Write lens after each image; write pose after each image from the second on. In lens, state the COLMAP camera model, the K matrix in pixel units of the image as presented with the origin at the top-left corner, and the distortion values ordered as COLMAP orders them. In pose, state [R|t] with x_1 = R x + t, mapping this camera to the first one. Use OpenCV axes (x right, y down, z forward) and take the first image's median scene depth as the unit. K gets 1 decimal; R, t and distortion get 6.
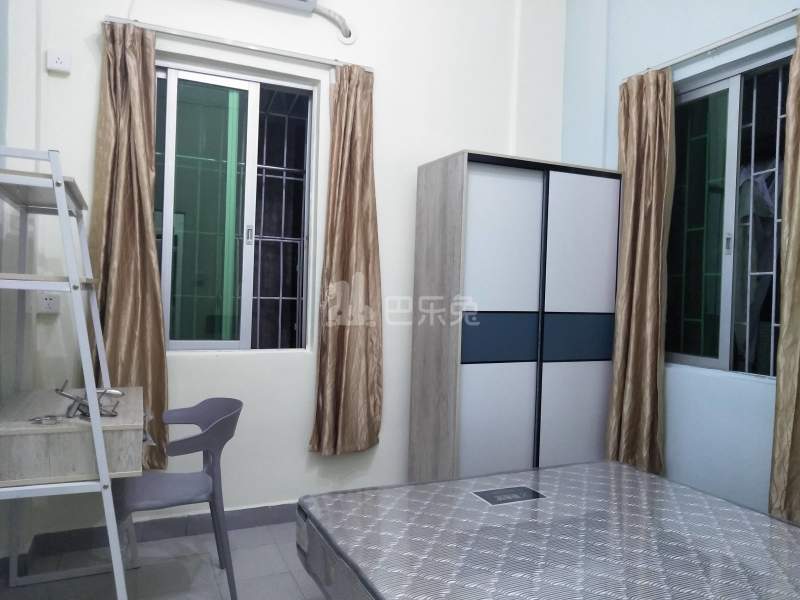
lens RADIAL K [[598.5, 0, 395.6], [0, 598.5, 298.7], [0, 0, 1]] dist [0.021159, -0.004653]
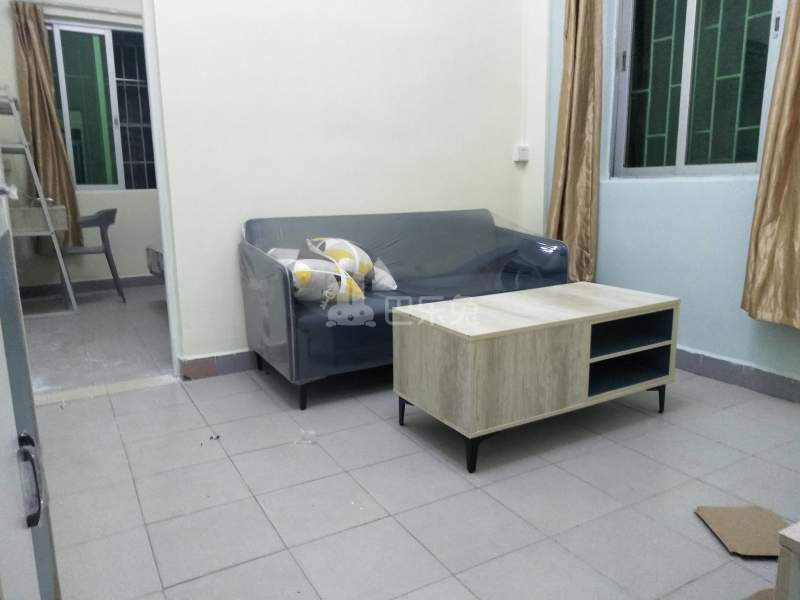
lens RADIAL K [[587.5, 0, 400.0], [0, 587.5, 300.0], [0, 0, 1]] dist [-0.036728, 0.041394]
pose [[0.991669, -0.063807, 0.111900, 0.373436], [0.041719, 0.980967, 0.189640, 0.118941], [-0.121870, -0.183392, 0.975456, -0.902019]]
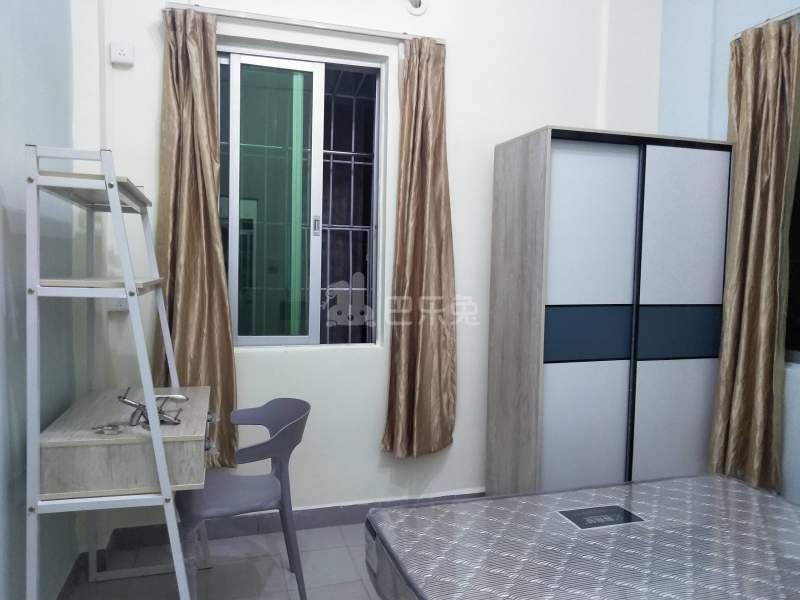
lens RADIAL K [[600.5, 0, 392.3], [0, 600.5, 300.5], [0, 0, 1]] dist [0.019252, -0.004827]
pose [[0.991420, -0.004925, -0.130625, 0.000918], [0.010238, 0.999146, 0.040030, -0.025277], [0.130316, -0.041024, 0.990623, 0.065739]]
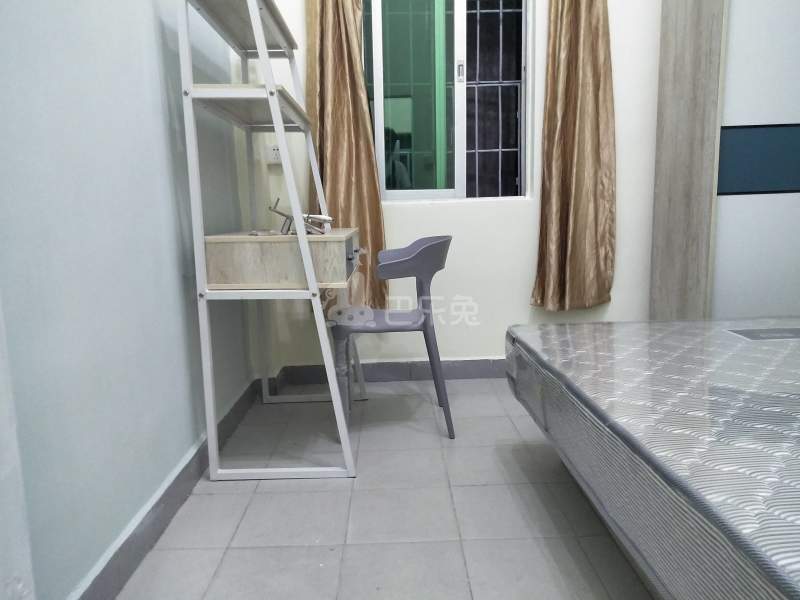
lens RADIAL K [[598.5, 0, 395.6], [0, 598.5, 298.7], [0, 0, 1]] dist [0.021159, -0.004653]
pose [[0.920312, 0.006200, -0.391137, 0.028293], [0.049864, 0.989858, 0.133019, 0.117564], [0.387995, -0.141922, 0.910669, 0.076521]]
